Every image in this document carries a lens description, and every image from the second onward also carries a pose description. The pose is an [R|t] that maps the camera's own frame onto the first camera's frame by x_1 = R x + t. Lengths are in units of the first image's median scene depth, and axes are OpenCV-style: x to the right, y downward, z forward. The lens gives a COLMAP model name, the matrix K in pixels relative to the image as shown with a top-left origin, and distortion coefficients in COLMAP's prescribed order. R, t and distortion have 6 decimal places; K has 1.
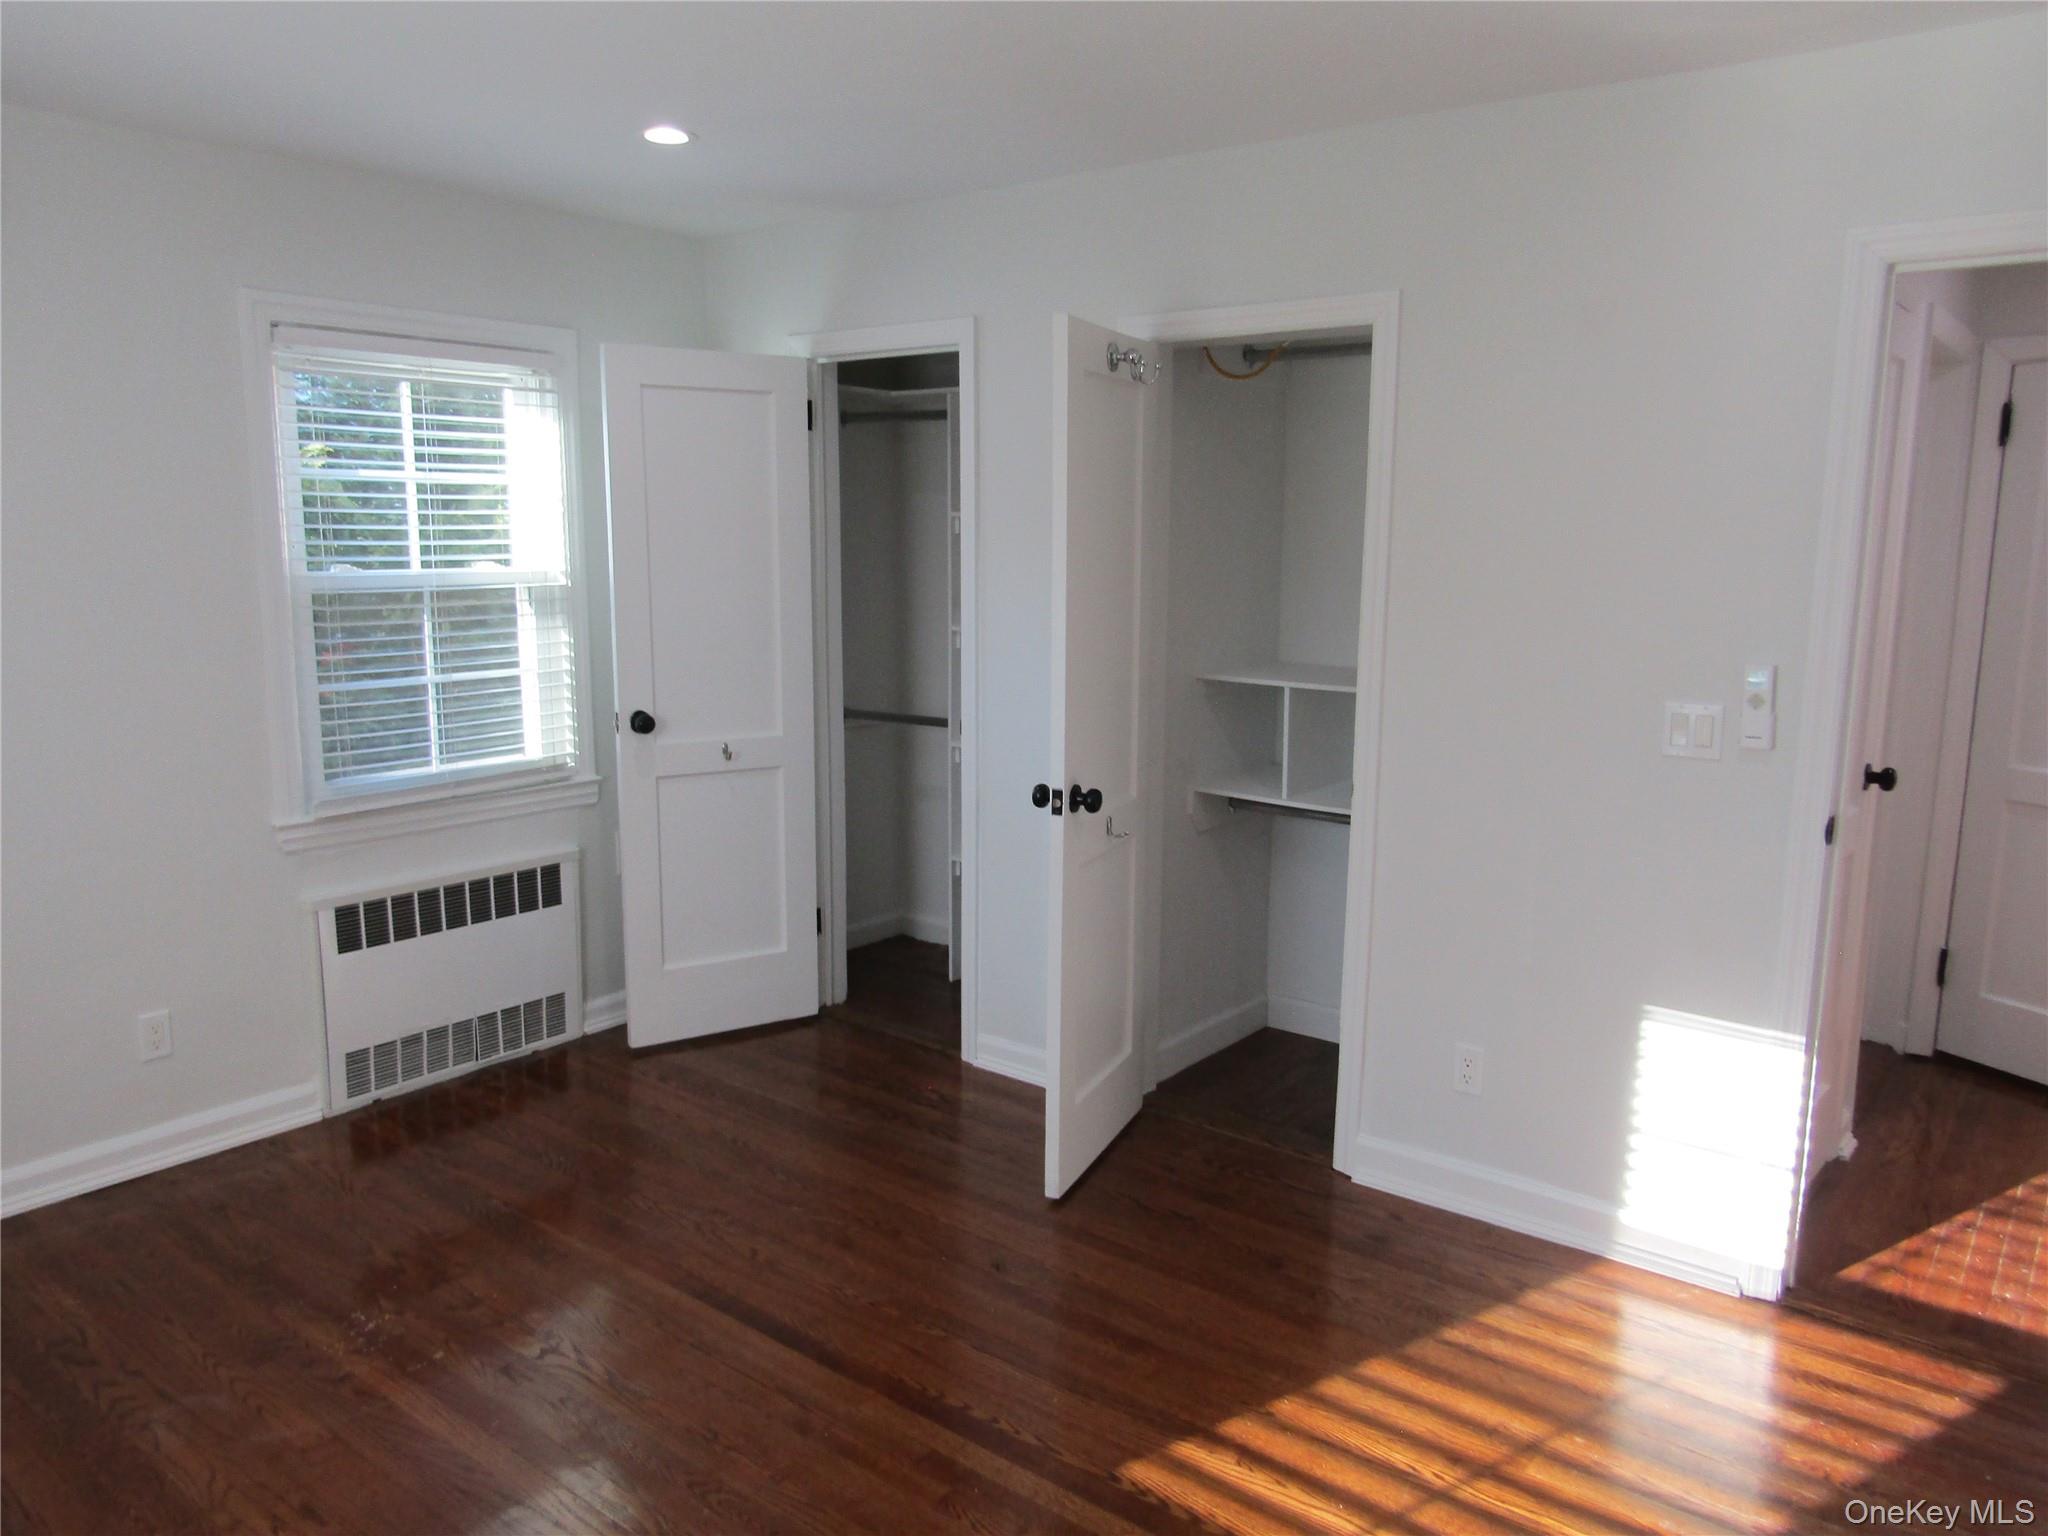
lens RADIAL K [[1451.3, 0, 1024.0], [0, 1451.3, 768.0], [0, 0, 1]] dist [-0.003014, -0.001032]
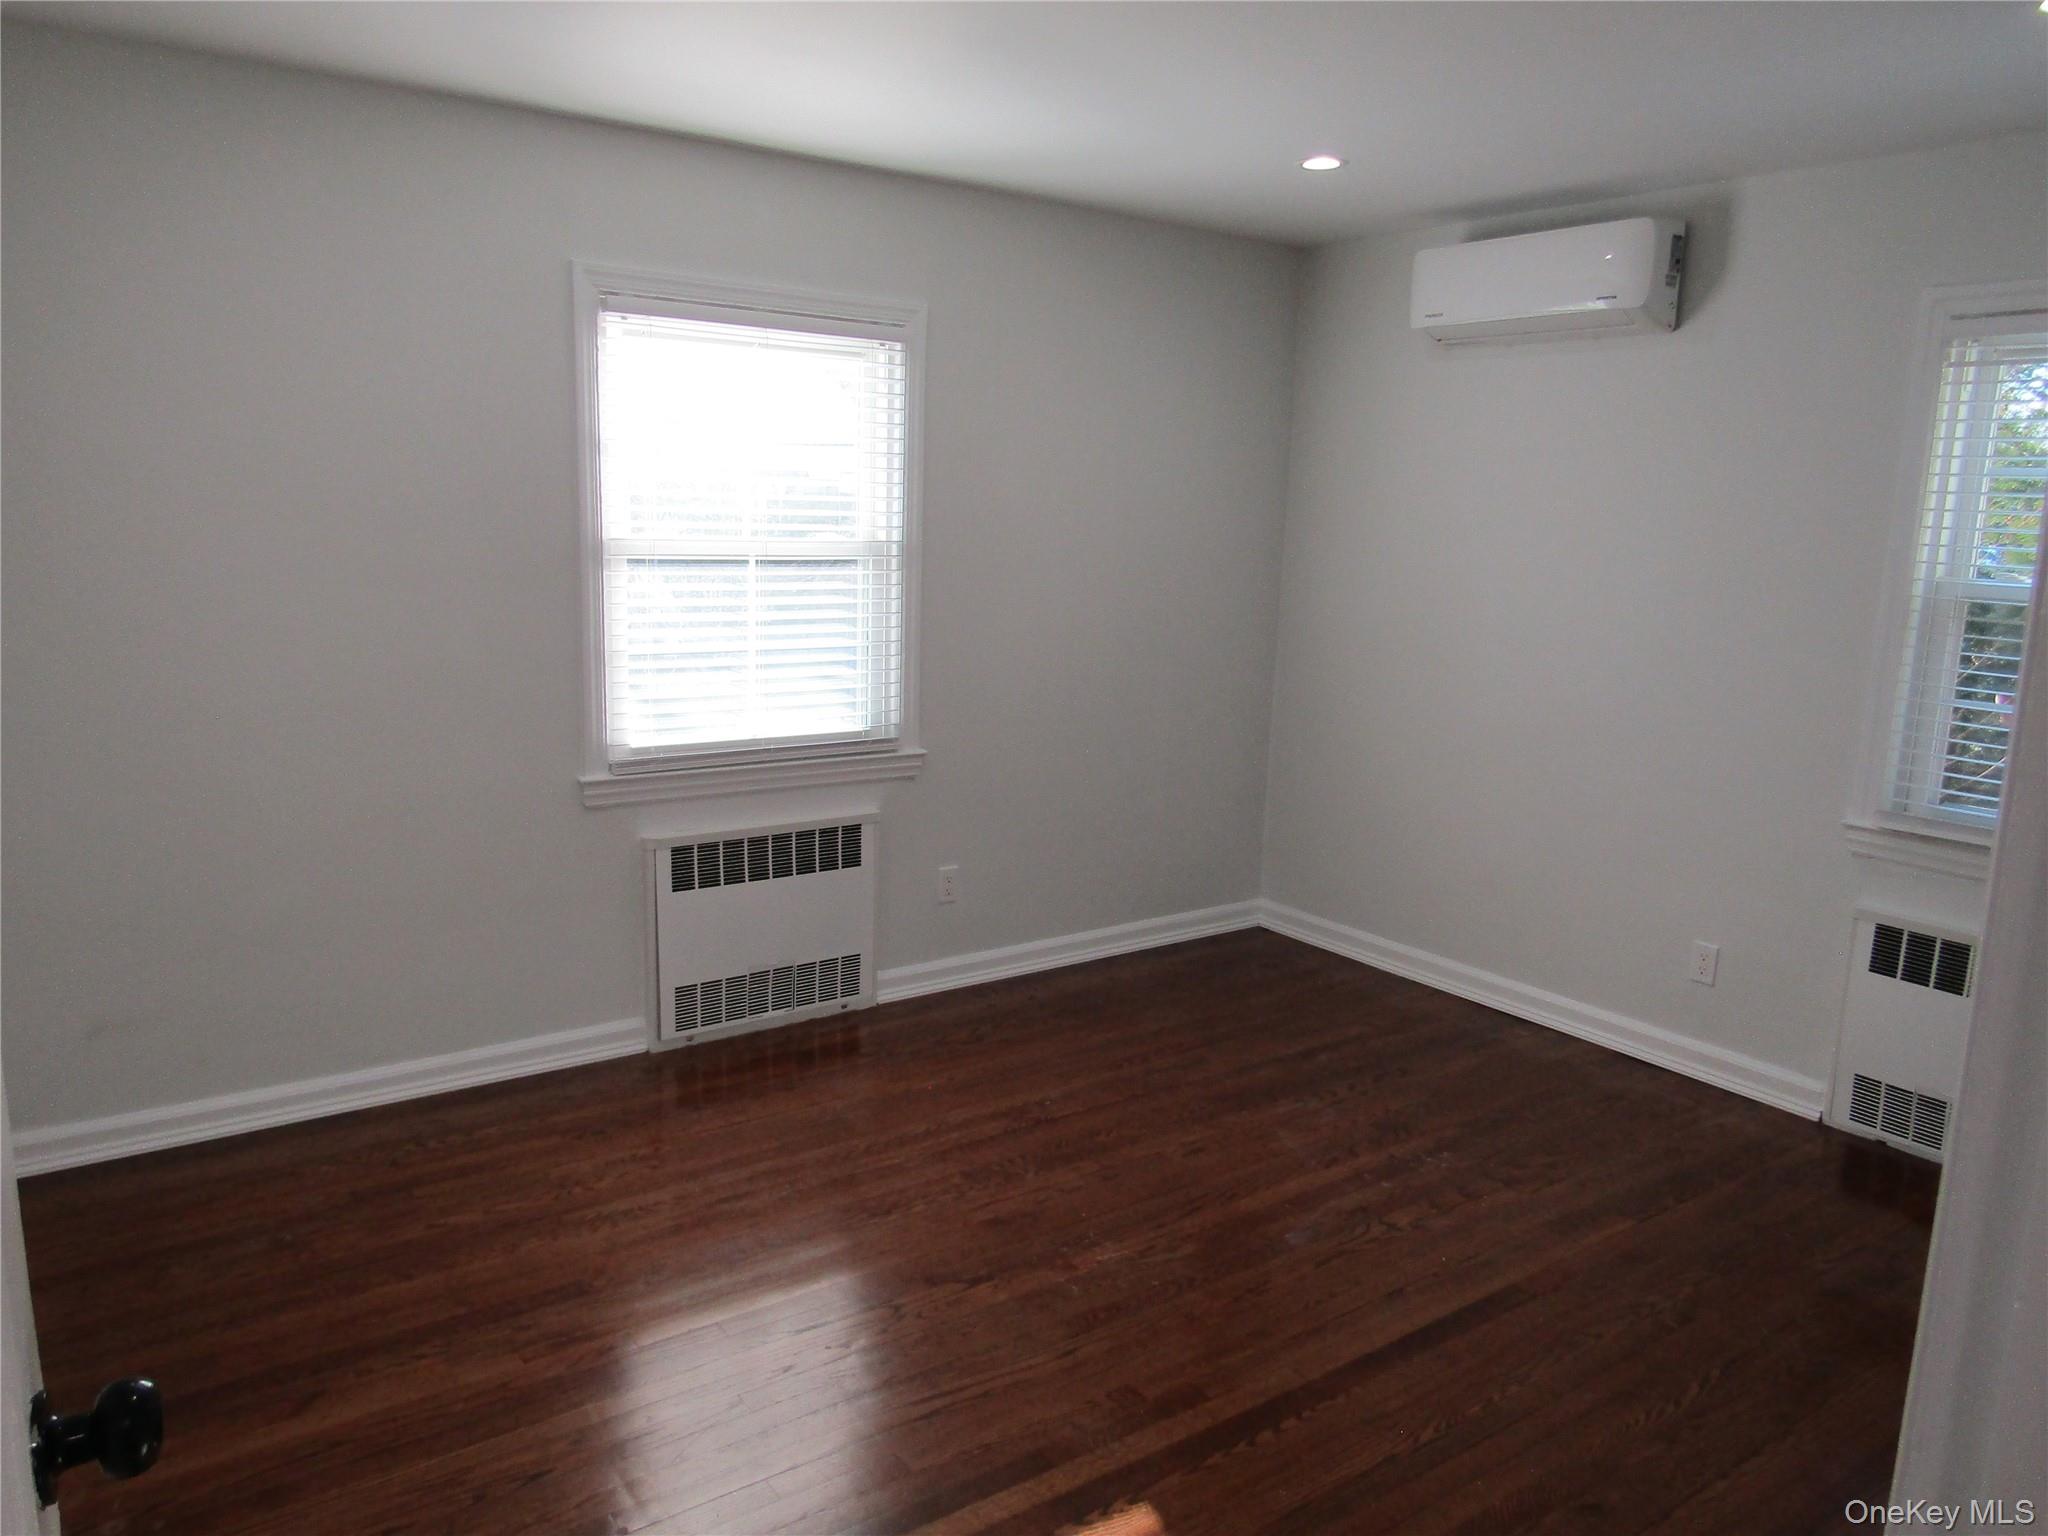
lens RADIAL K [[1472.5, 0, 1024.0], [0, 1472.5, 768.0], [0, 0, 1]] dist [-0.001205, -0.000938]
pose [[-0.266967, 0.159332, -0.950443, 0.637507], [-0.189419, 0.958324, 0.213858, -0.112966], [0.944907, 0.237125, -0.225660, 0.714355]]
